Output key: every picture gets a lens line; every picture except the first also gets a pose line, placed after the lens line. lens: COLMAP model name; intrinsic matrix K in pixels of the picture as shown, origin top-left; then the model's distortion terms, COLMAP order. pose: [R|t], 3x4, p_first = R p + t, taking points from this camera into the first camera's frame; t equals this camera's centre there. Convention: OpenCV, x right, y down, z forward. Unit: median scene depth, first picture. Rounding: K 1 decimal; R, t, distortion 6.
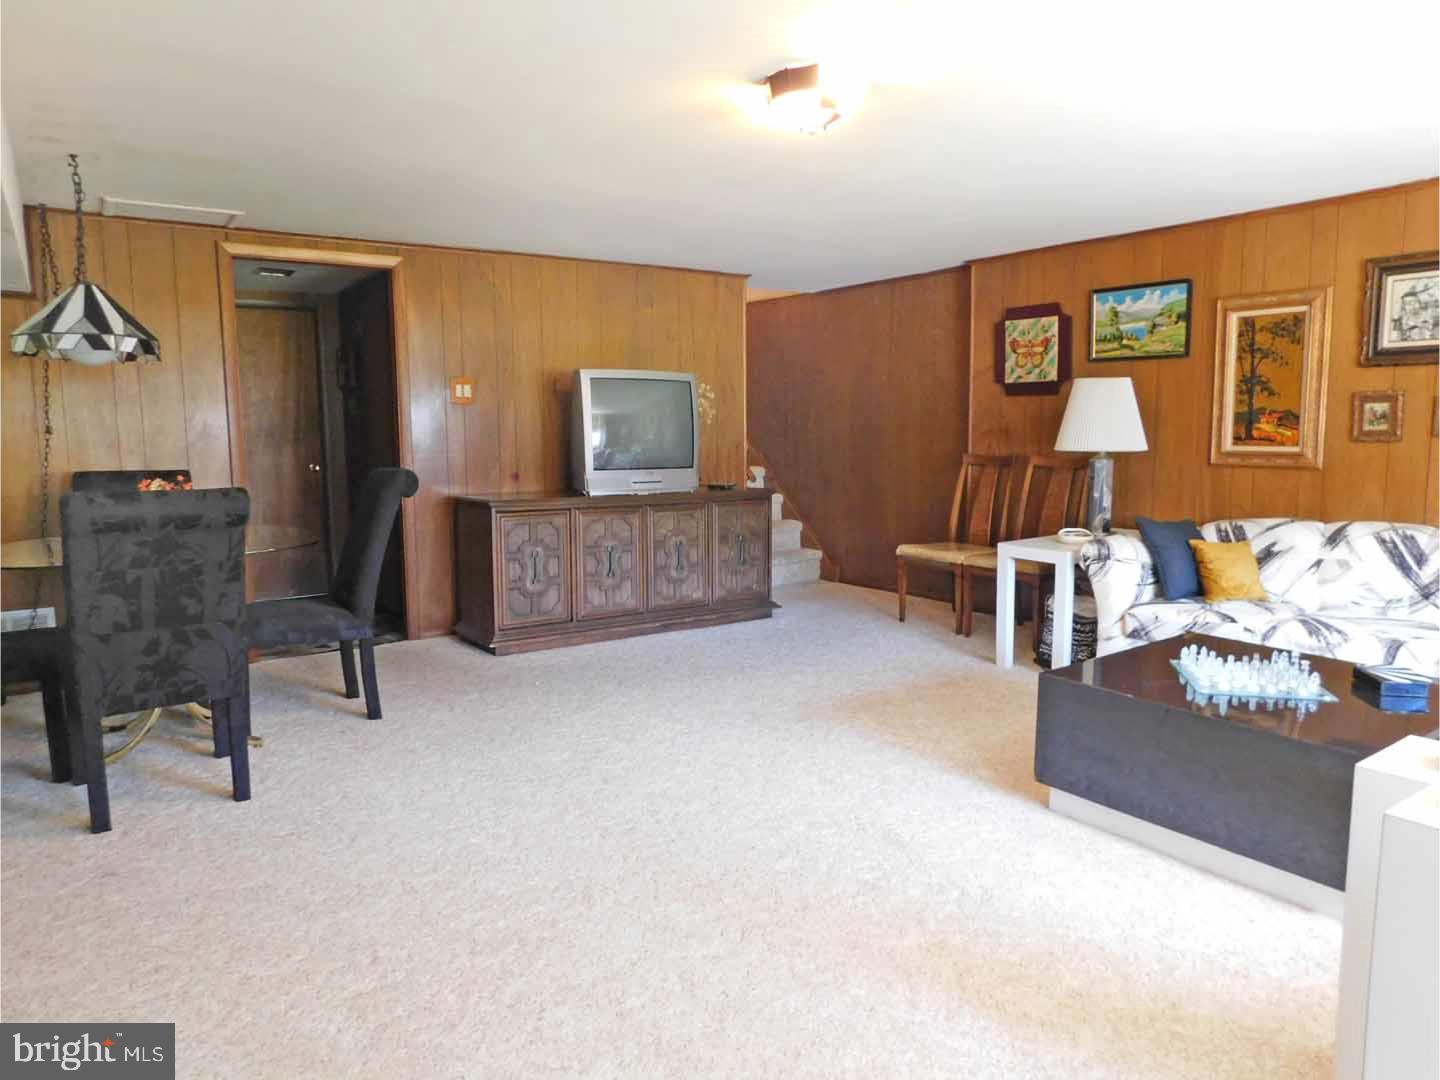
lens RADIAL K [[952.0, 0, 724.1], [0, 952.0, 537.7], [0, 0, 1]] dist [-0.068512, 0.060916]
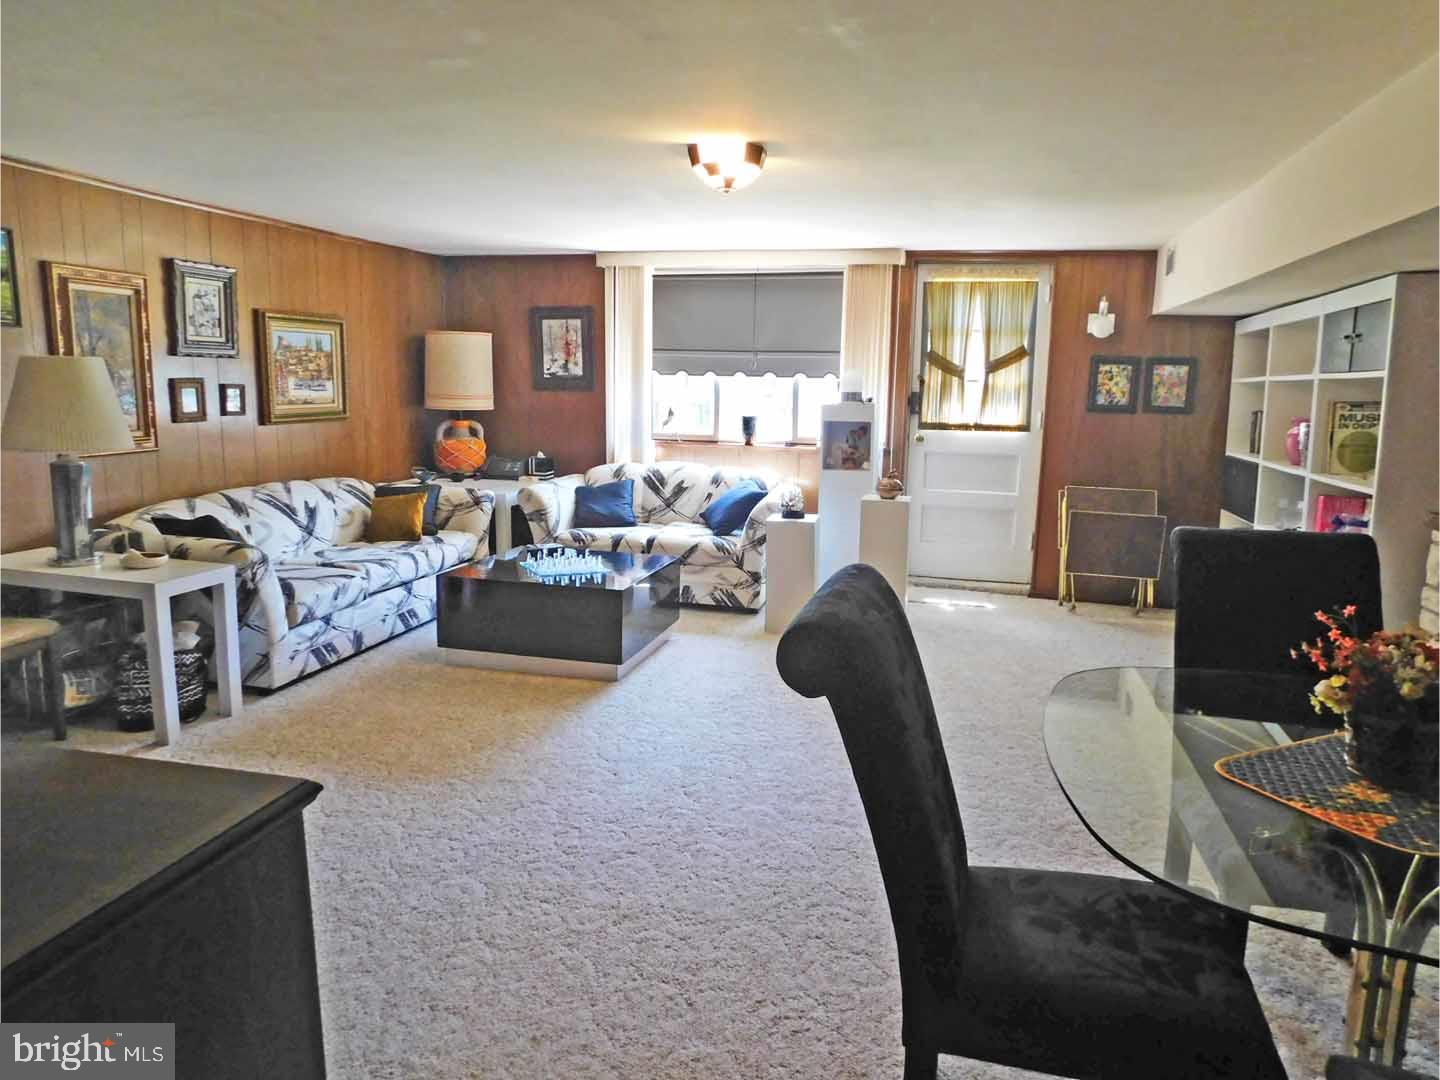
lens RADIAL K [[952.0, 0, 724.1], [0, 952.0, 537.7], [0, 0, 1]] dist [-0.068512, 0.060916]
pose [[-0.649054, -0.135192, 0.748634, -0.611240], [0.069649, 0.969390, 0.235442, -0.192669], [-0.757547, 0.204956, -0.619770, 1.263003]]
